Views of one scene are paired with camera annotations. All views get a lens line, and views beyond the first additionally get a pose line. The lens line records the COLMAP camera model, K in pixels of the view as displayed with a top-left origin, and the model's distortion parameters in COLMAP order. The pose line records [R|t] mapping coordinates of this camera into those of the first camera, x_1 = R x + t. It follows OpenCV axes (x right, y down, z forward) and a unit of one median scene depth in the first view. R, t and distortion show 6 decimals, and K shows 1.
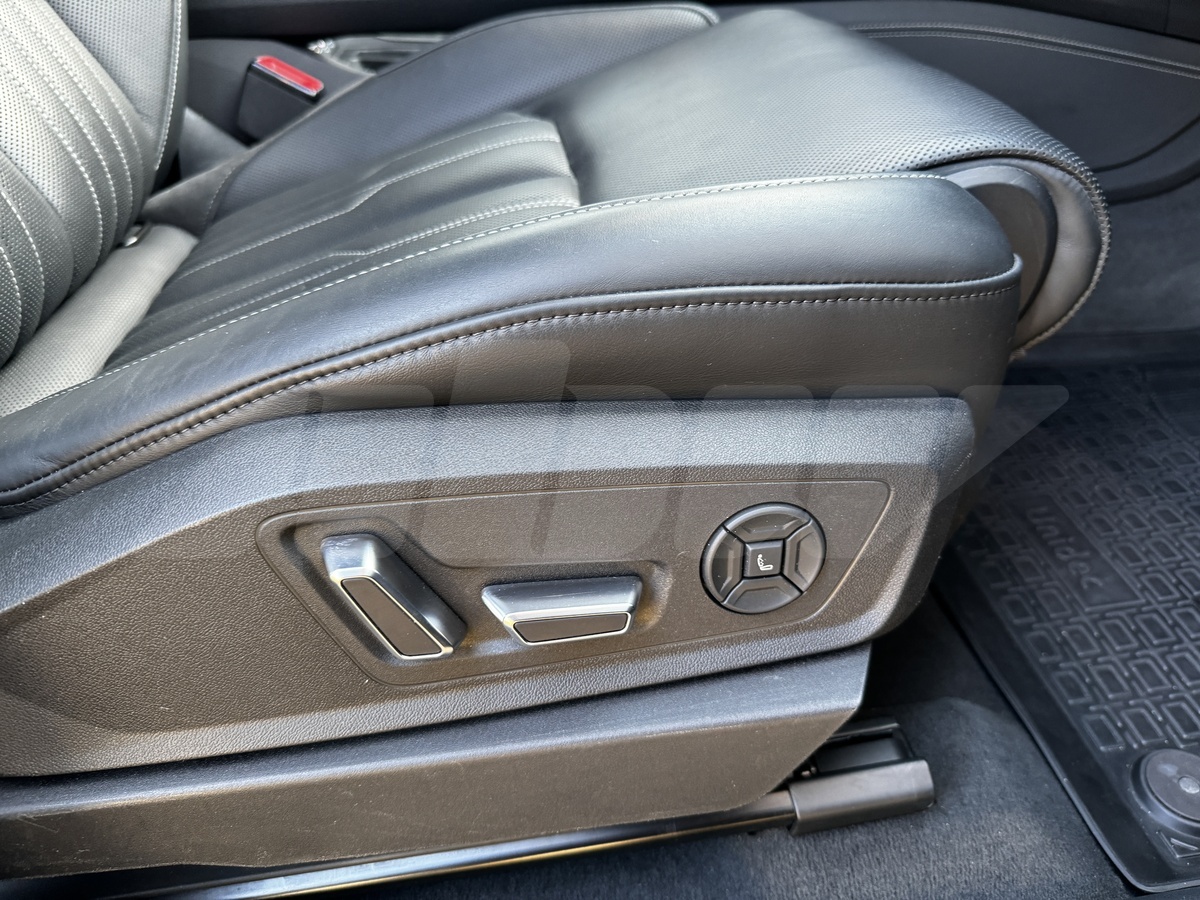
lens RADIAL K [[869.6, 0, 600.0], [0, 869.6, 450.0], [0, 0, 1]] dist [-0.000901, -0.048658]
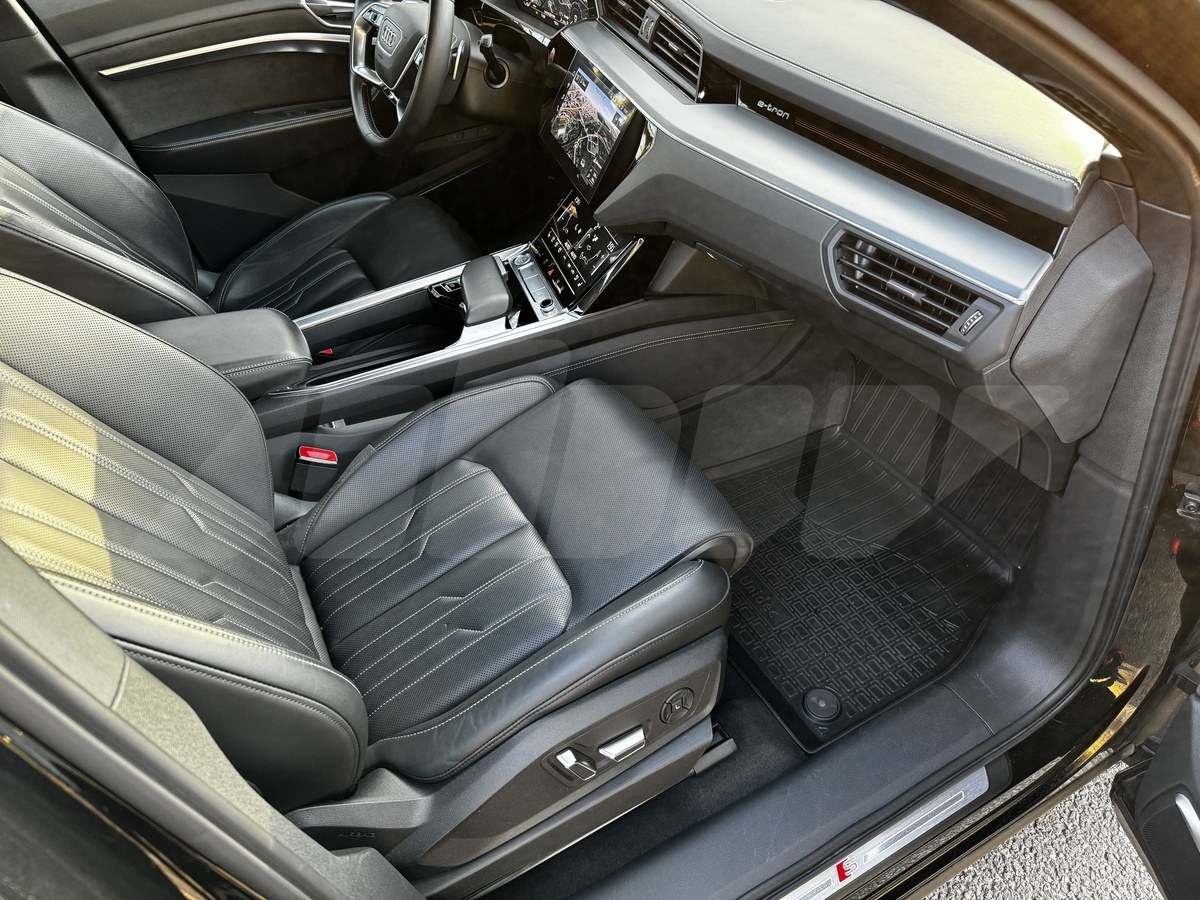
lens RADIAL K [[869.6, 0, 600.0], [0, 869.6, 450.0], [0, 0, 1]] dist [-0.000901, -0.048658]
pose [[0.920922, -0.252666, 0.296753, -0.579754], [0.222379, 0.965940, 0.132318, -0.944045], [-0.320078, -0.055863, 0.945743, -1.378769]]
